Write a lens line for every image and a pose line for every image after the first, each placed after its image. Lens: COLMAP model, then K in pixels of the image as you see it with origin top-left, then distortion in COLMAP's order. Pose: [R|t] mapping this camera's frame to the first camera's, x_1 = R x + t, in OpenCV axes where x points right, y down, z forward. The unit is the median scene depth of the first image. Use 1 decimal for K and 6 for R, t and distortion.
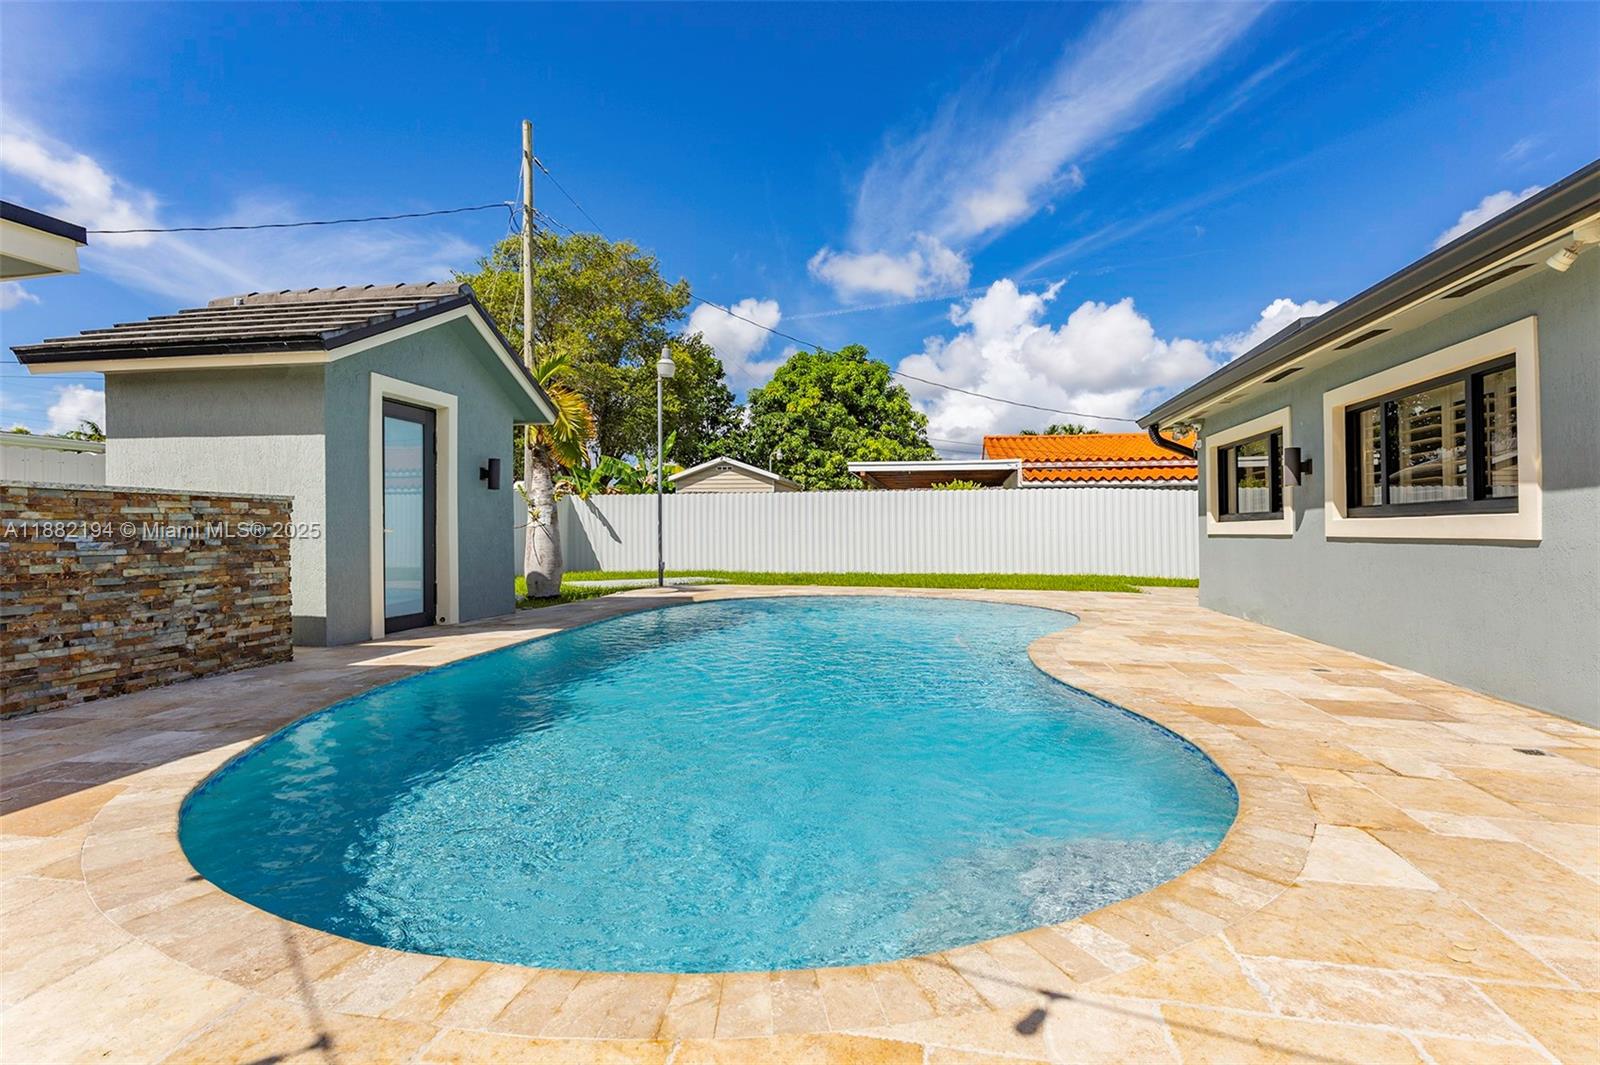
lens RADIAL K [[761.1, 0, 797.9], [0, 761.1, 528.9], [0, 0, 1]] dist [-0.018488, 0.002021]
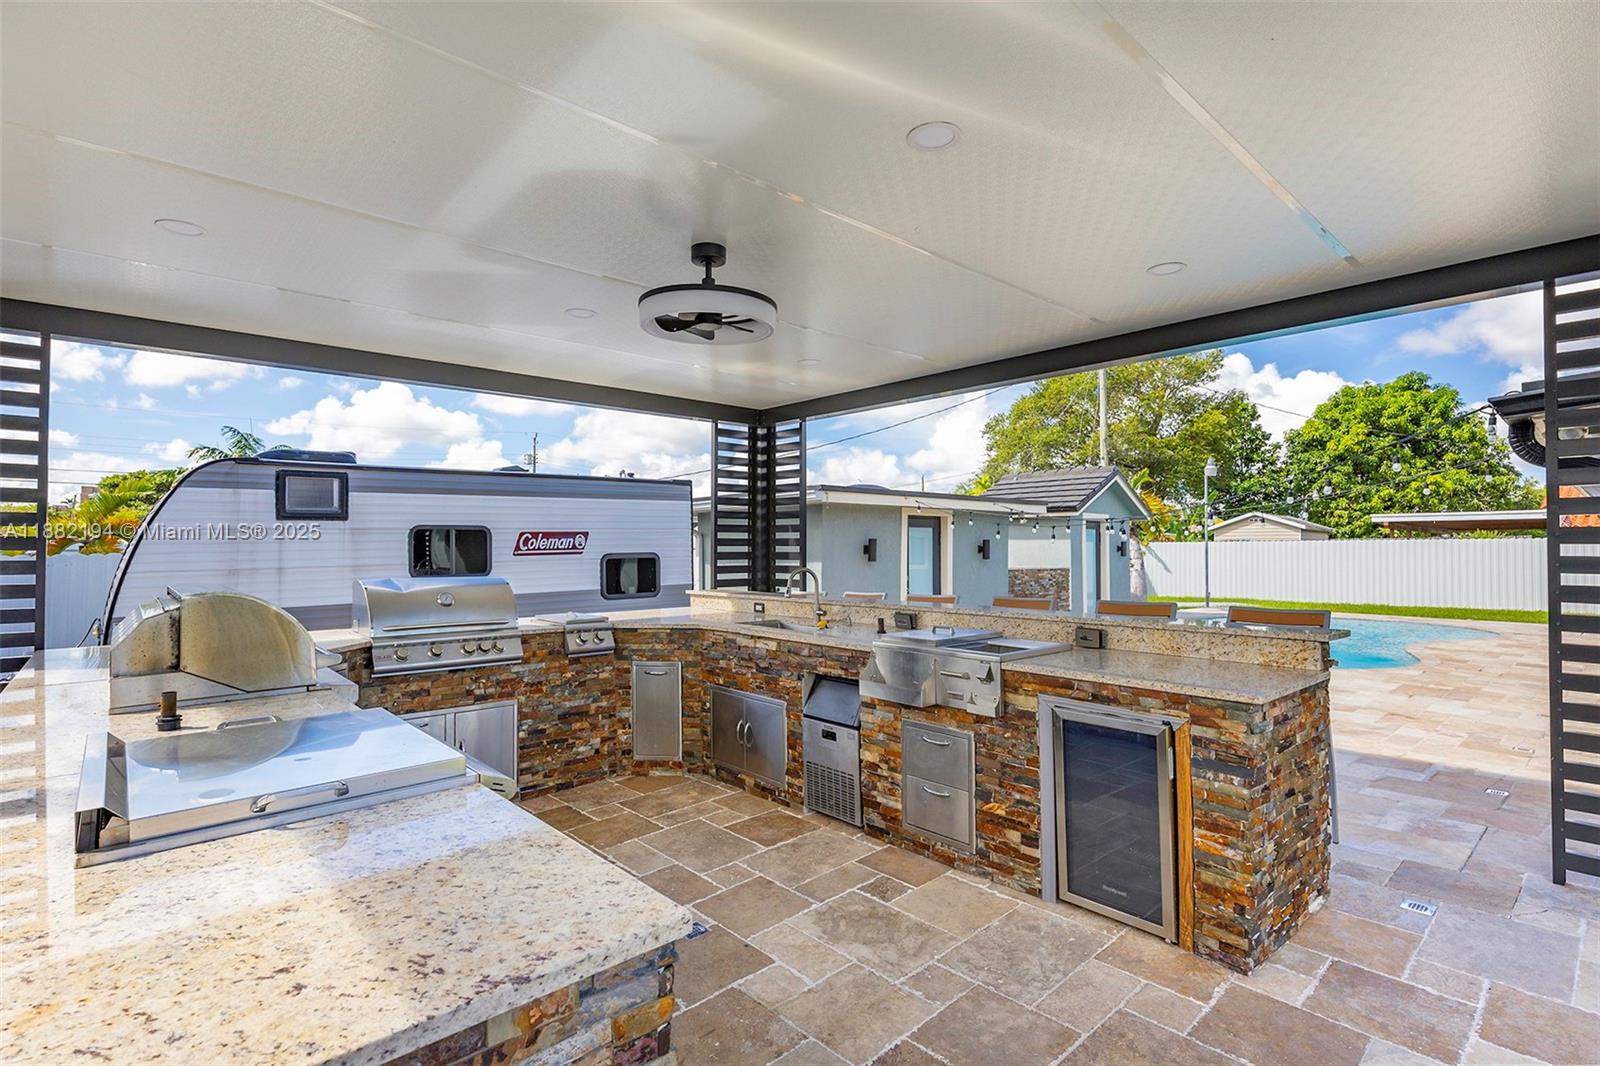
lens RADIAL K [[761.1, 0, 786.7], [0, 761.1, 545.2], [0, 0, 1]] dist [-0.018488, 0.002021]
pose [[0.789783, -0.001427, -0.613385, 0.087399], [-0.000344, 0.999996, -0.002770, -0.044990], [0.613386, 0.002399, 0.789779, -0.721919]]
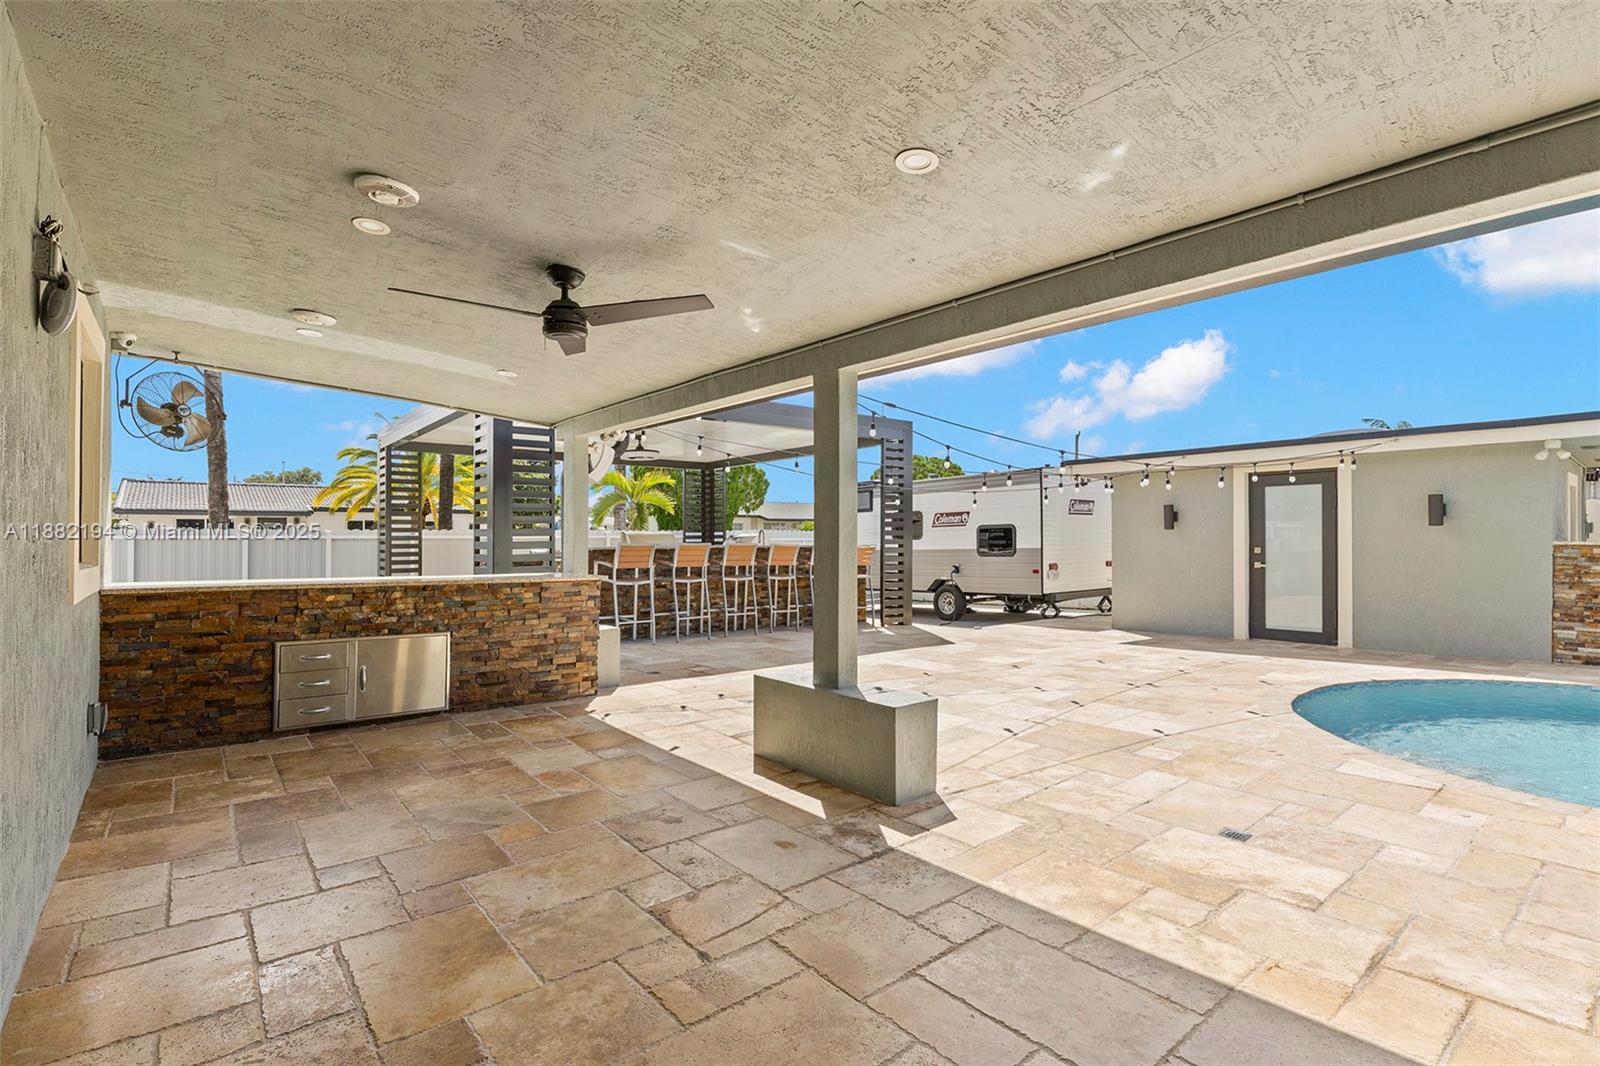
lens RADIAL K [[761.1, 0, 789.0], [0, 761.1, 534.2], [0, 0, 1]] dist [-0.018488, 0.002021]
pose [[-0.652558, -0.003520, -0.757731, 0.485090], [0.002940, 0.999970, -0.007178, -0.021081], [0.757733, -0.006912, -0.652528, 0.162867]]
